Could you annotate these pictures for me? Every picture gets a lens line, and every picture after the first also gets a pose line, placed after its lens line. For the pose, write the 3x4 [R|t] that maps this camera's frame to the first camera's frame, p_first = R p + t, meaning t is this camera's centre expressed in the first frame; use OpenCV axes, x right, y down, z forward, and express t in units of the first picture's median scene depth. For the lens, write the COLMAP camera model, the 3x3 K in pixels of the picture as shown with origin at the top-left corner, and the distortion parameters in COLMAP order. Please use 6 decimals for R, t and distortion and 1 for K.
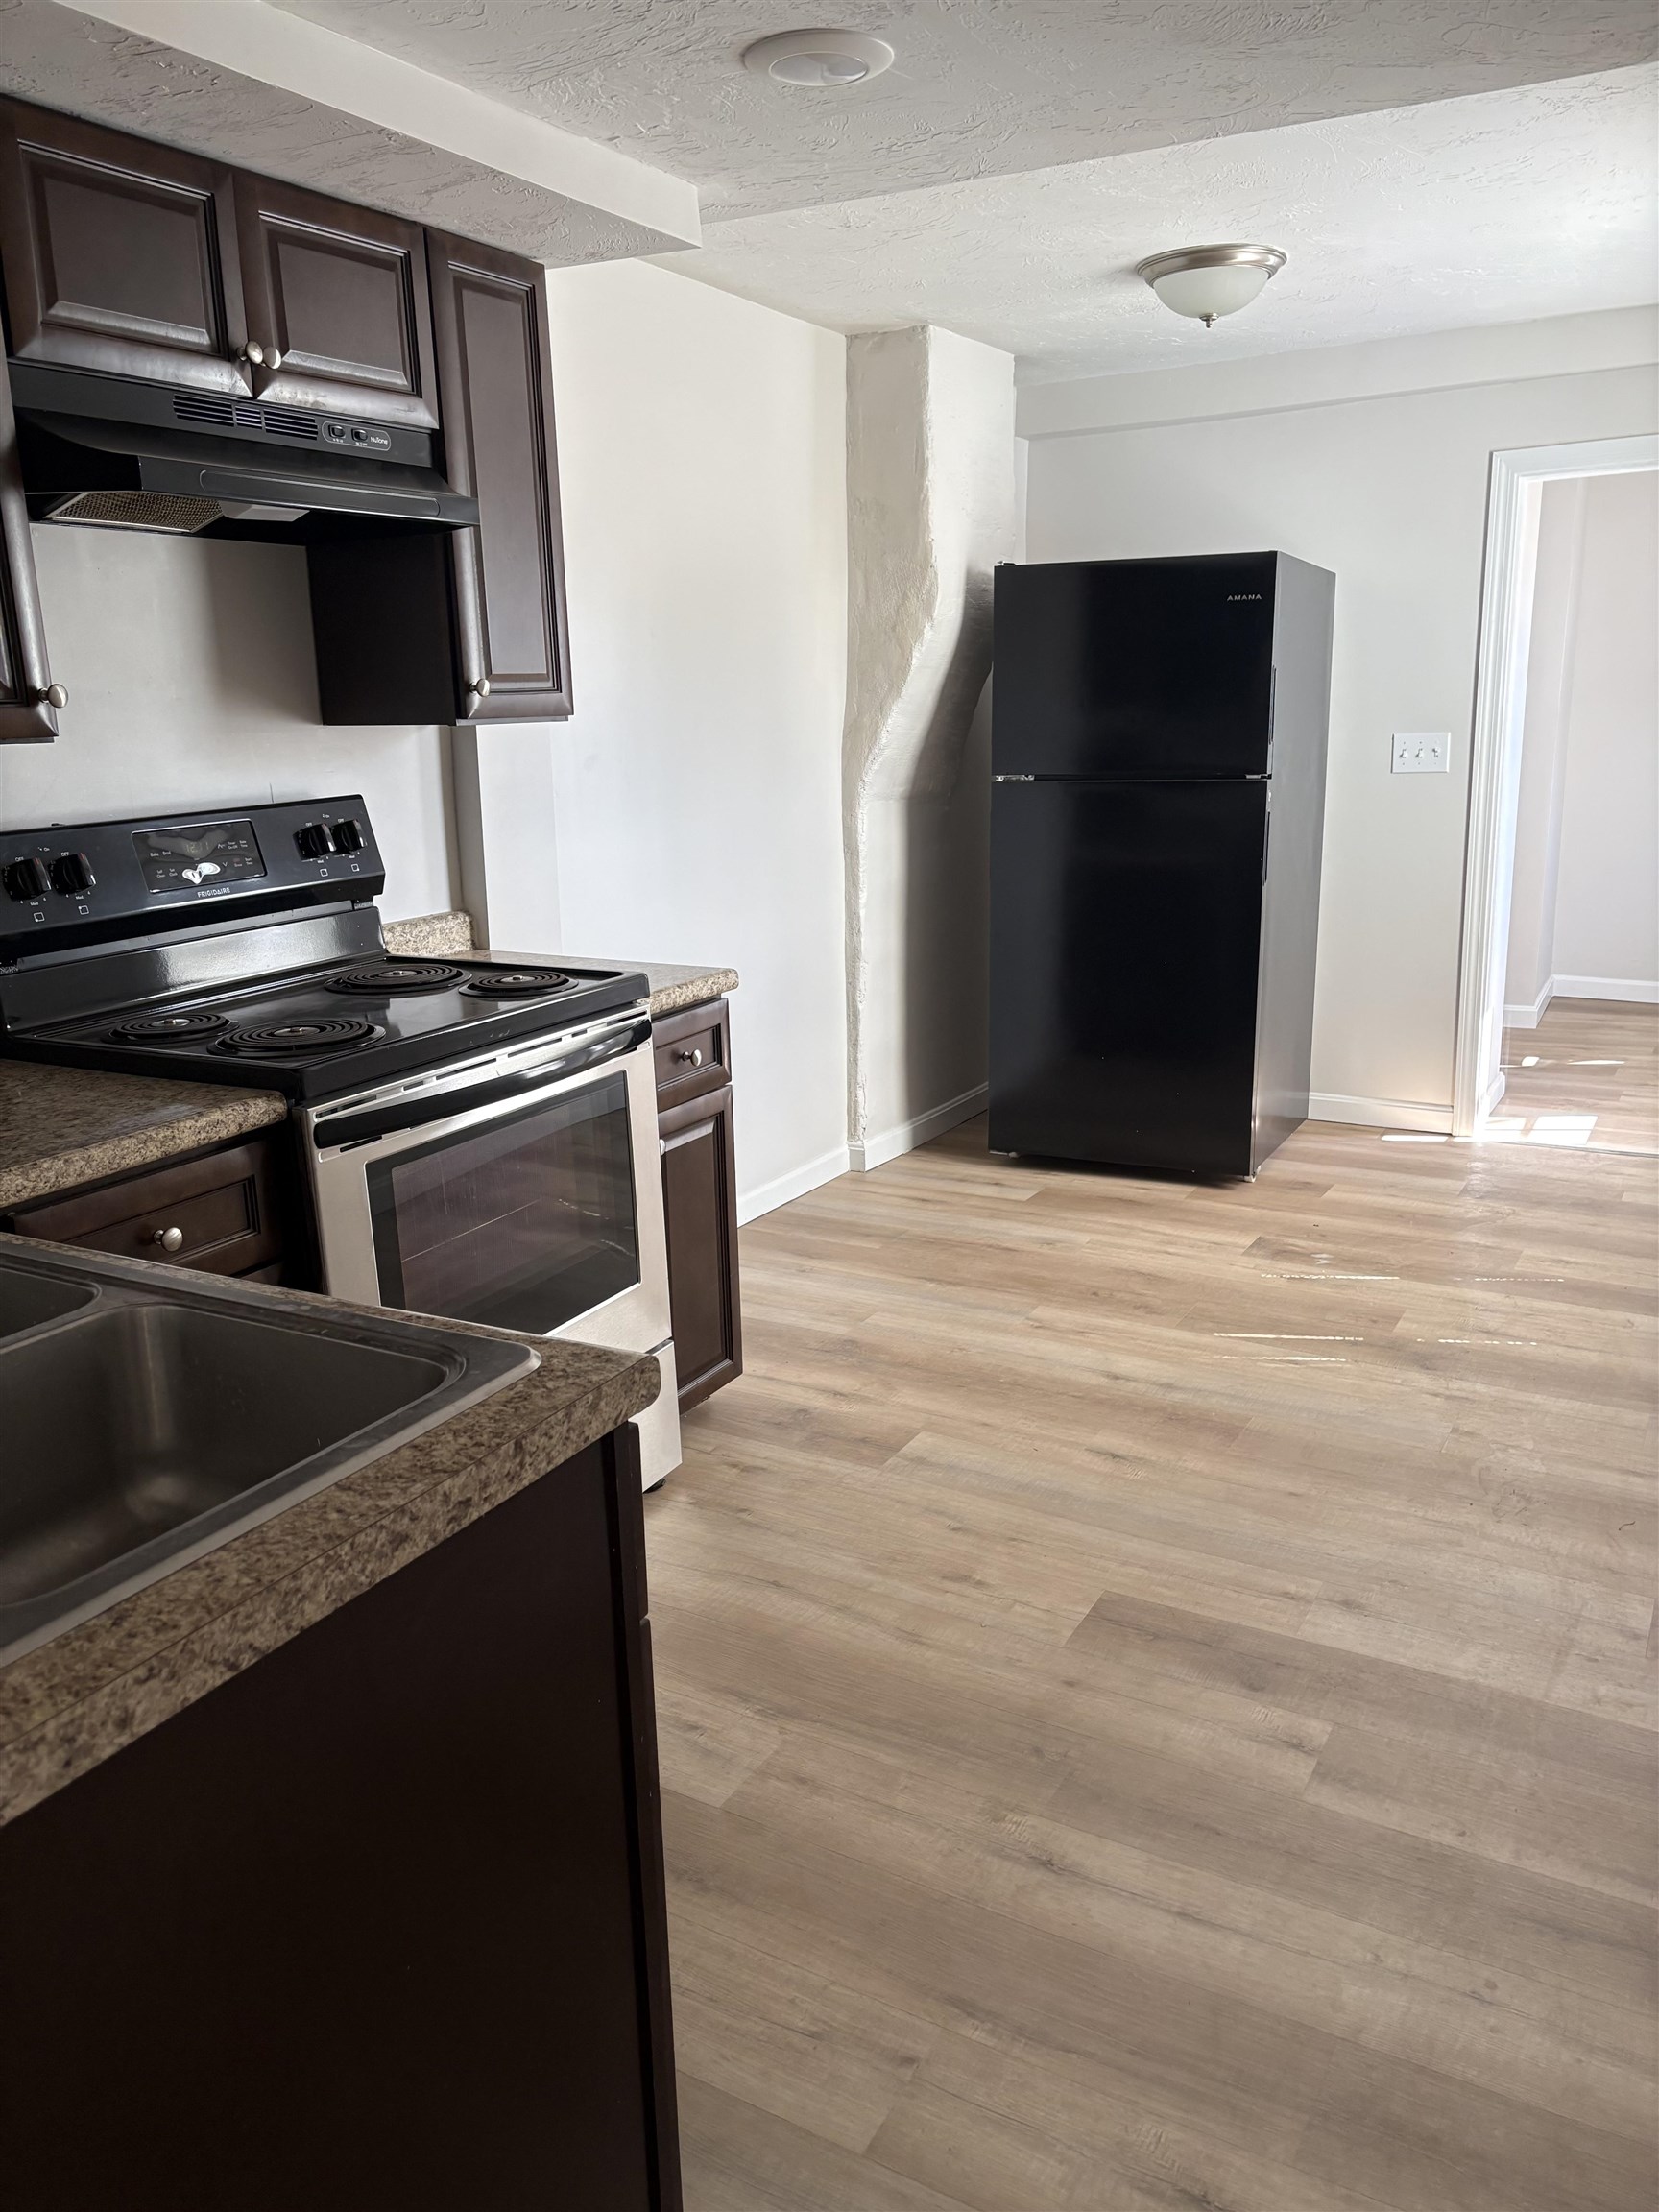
lens RADIAL K [[1689.6, 0, 869.5], [0, 1689.6, 1109.0], [0, 0, 1]] dist [0.059502, -0.073957]
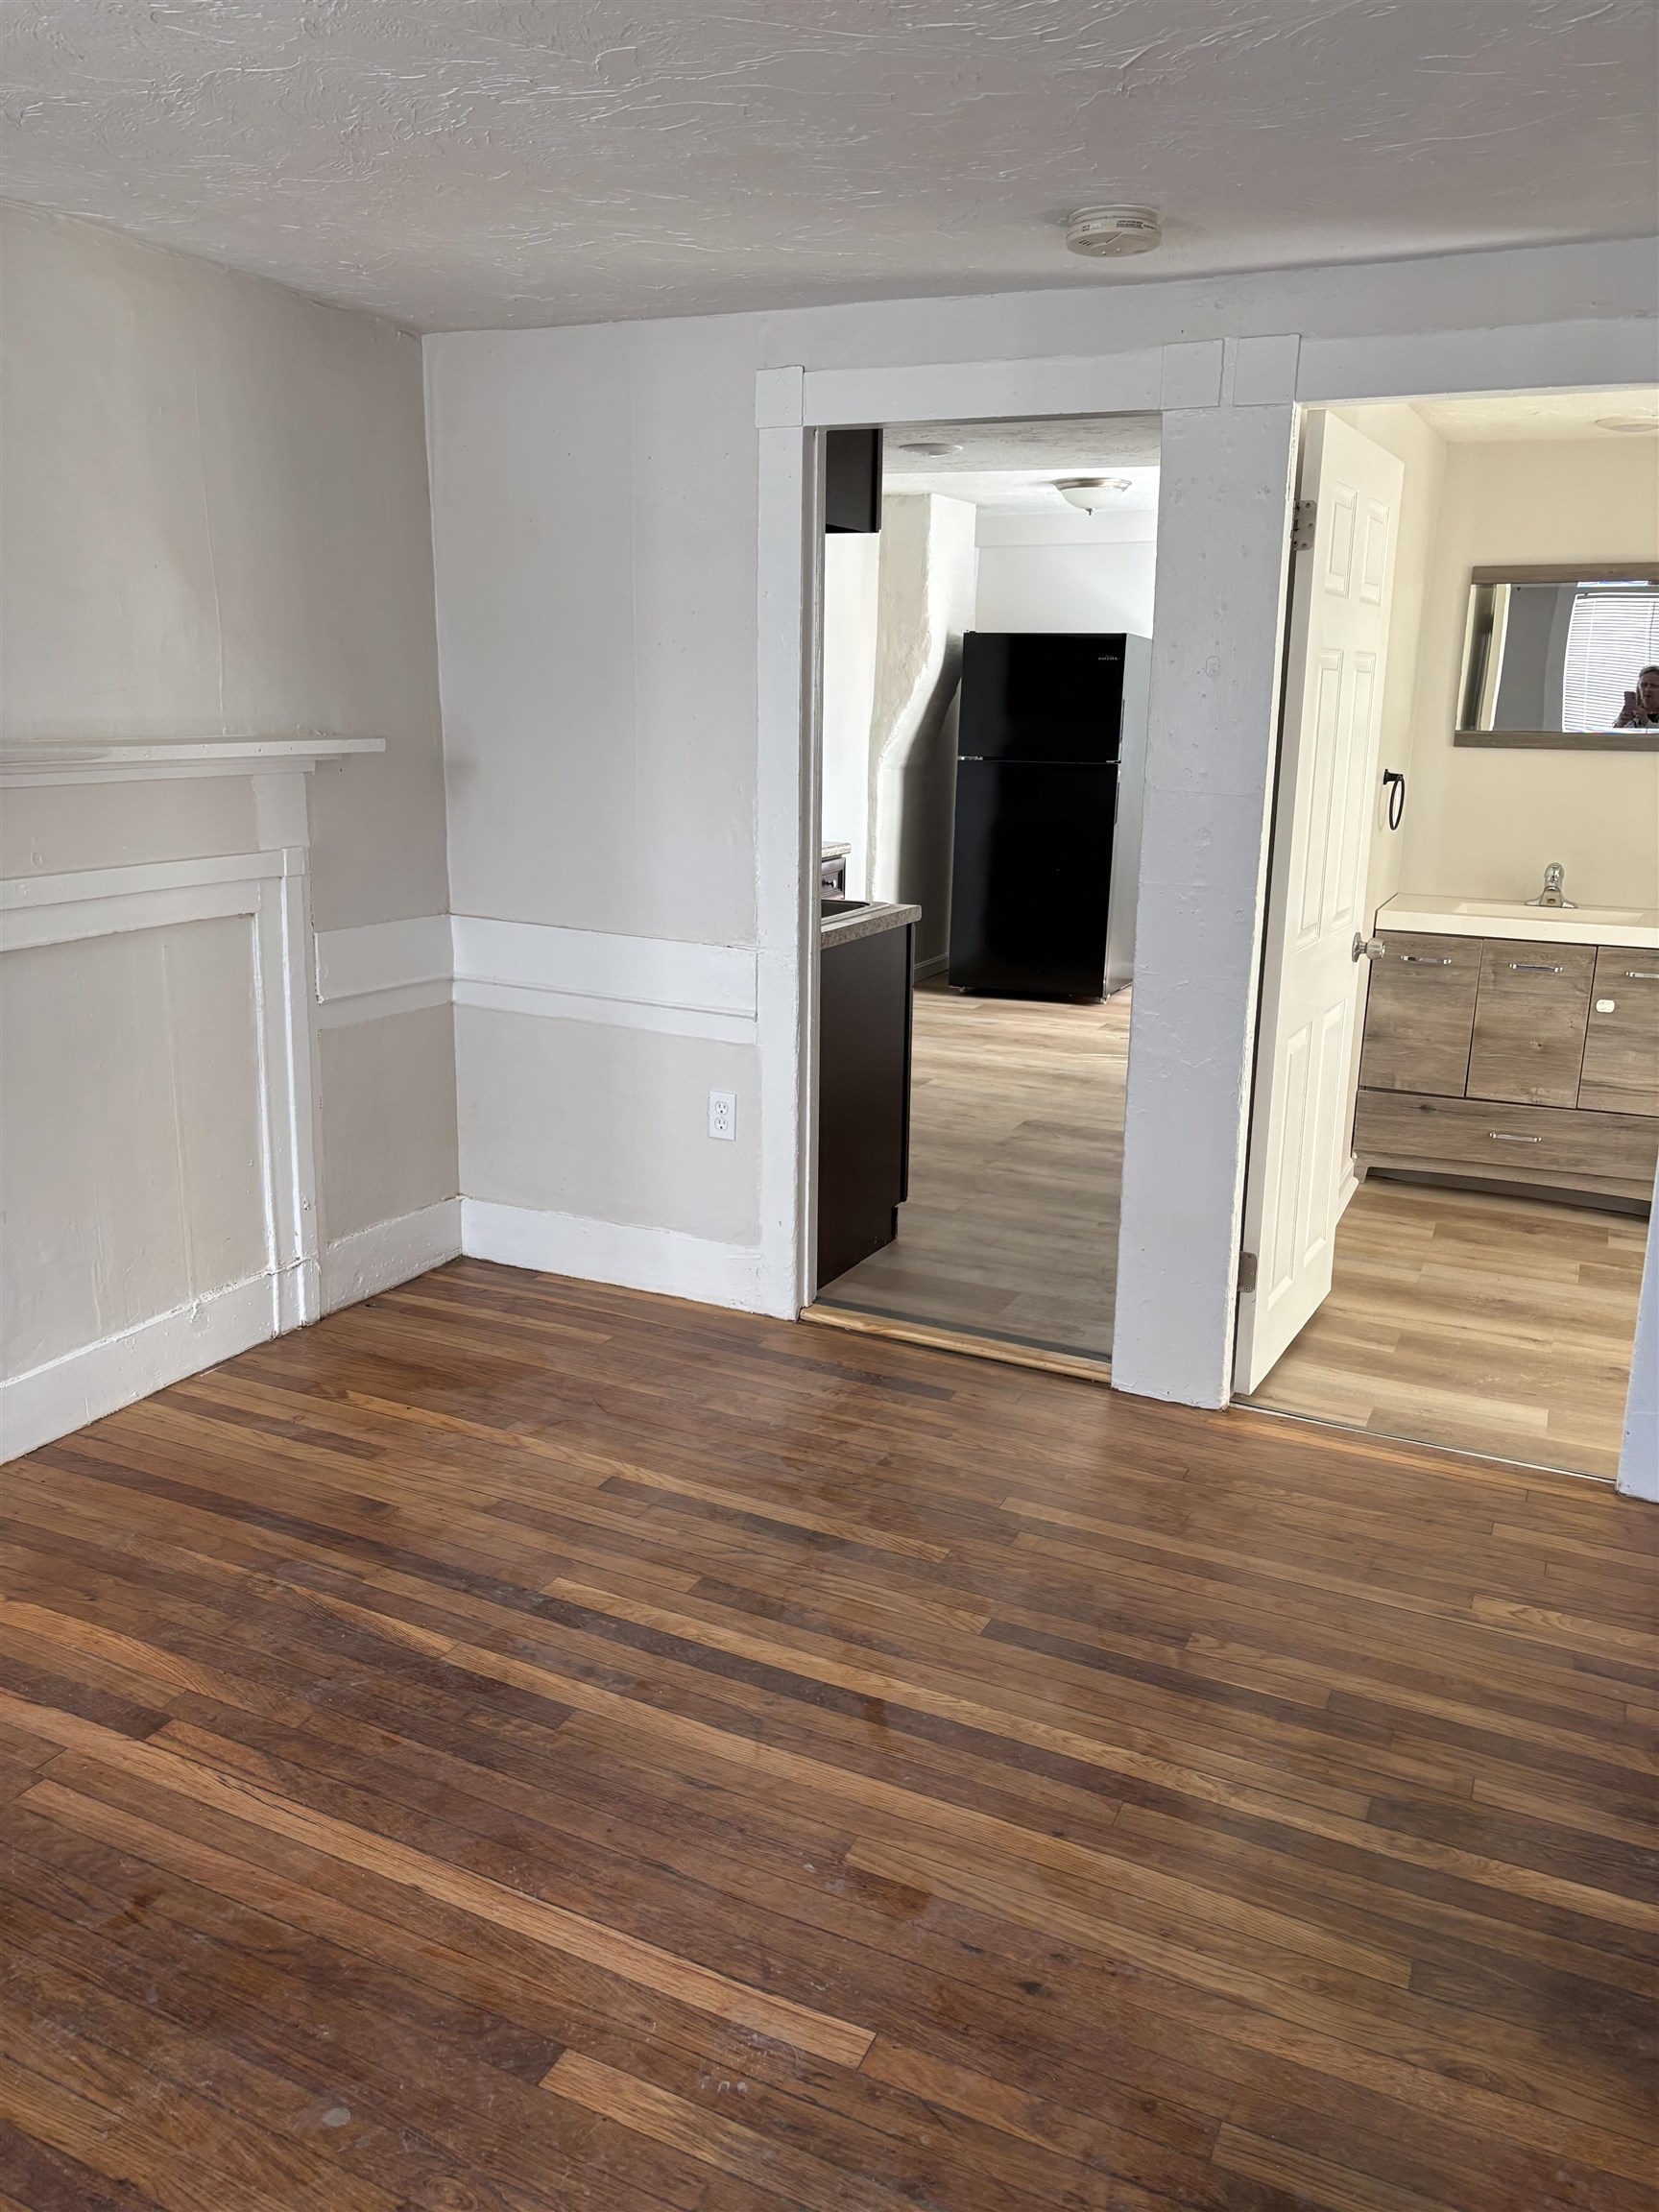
lens RADIAL K [[1689.6, 0, 848.5], [0, 1689.6, 1118.6], [0, 0, 1]] dist [0.059502, -0.073957]
pose [[0.997885, 0.023148, 0.060750, -0.137133], [-0.023642, 0.999693, 0.007436, 0.161204], [-0.060559, -0.008856, 0.998125, -0.711476]]
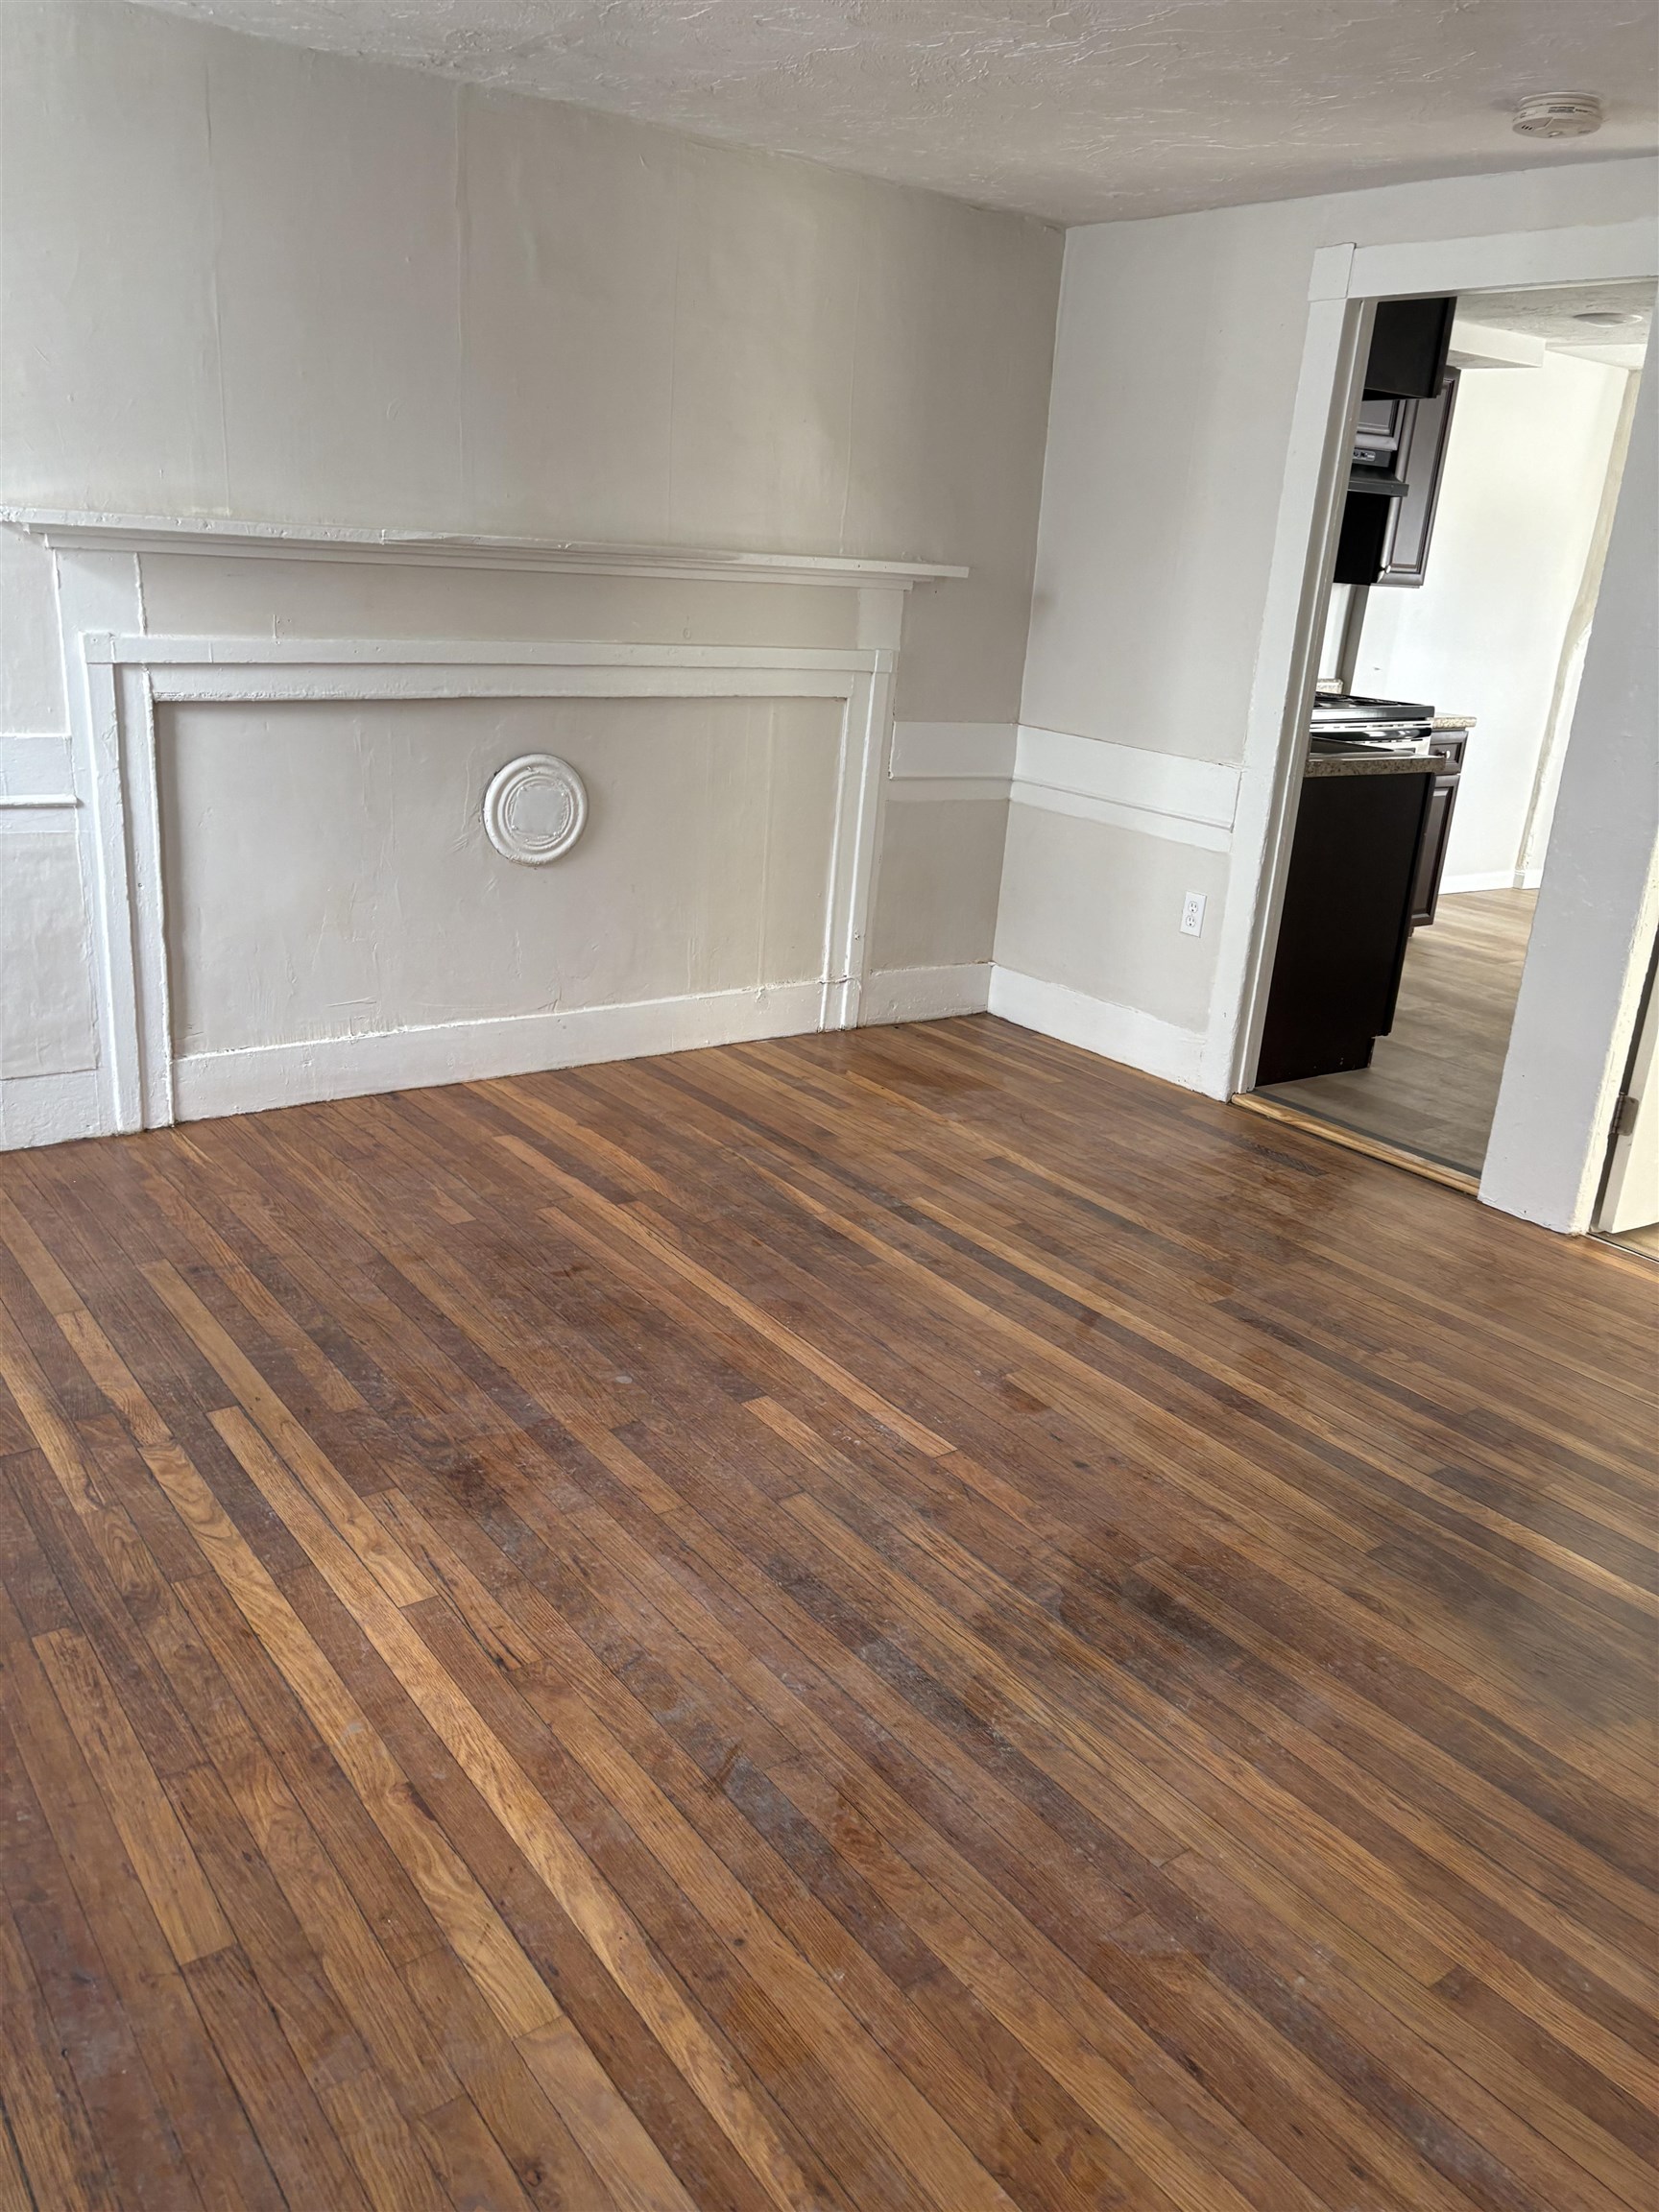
lens RADIAL K [[1689.6, 0, 803.0], [0, 1689.6, 1143.5], [0, 0, 1]] dist [0.059502, -0.073957]
pose [[0.896668, 0.217409, -0.385642, 0.069434], [-0.183652, 0.975289, 0.122812, 0.221768], [0.402813, -0.039298, 0.914438, -0.872034]]
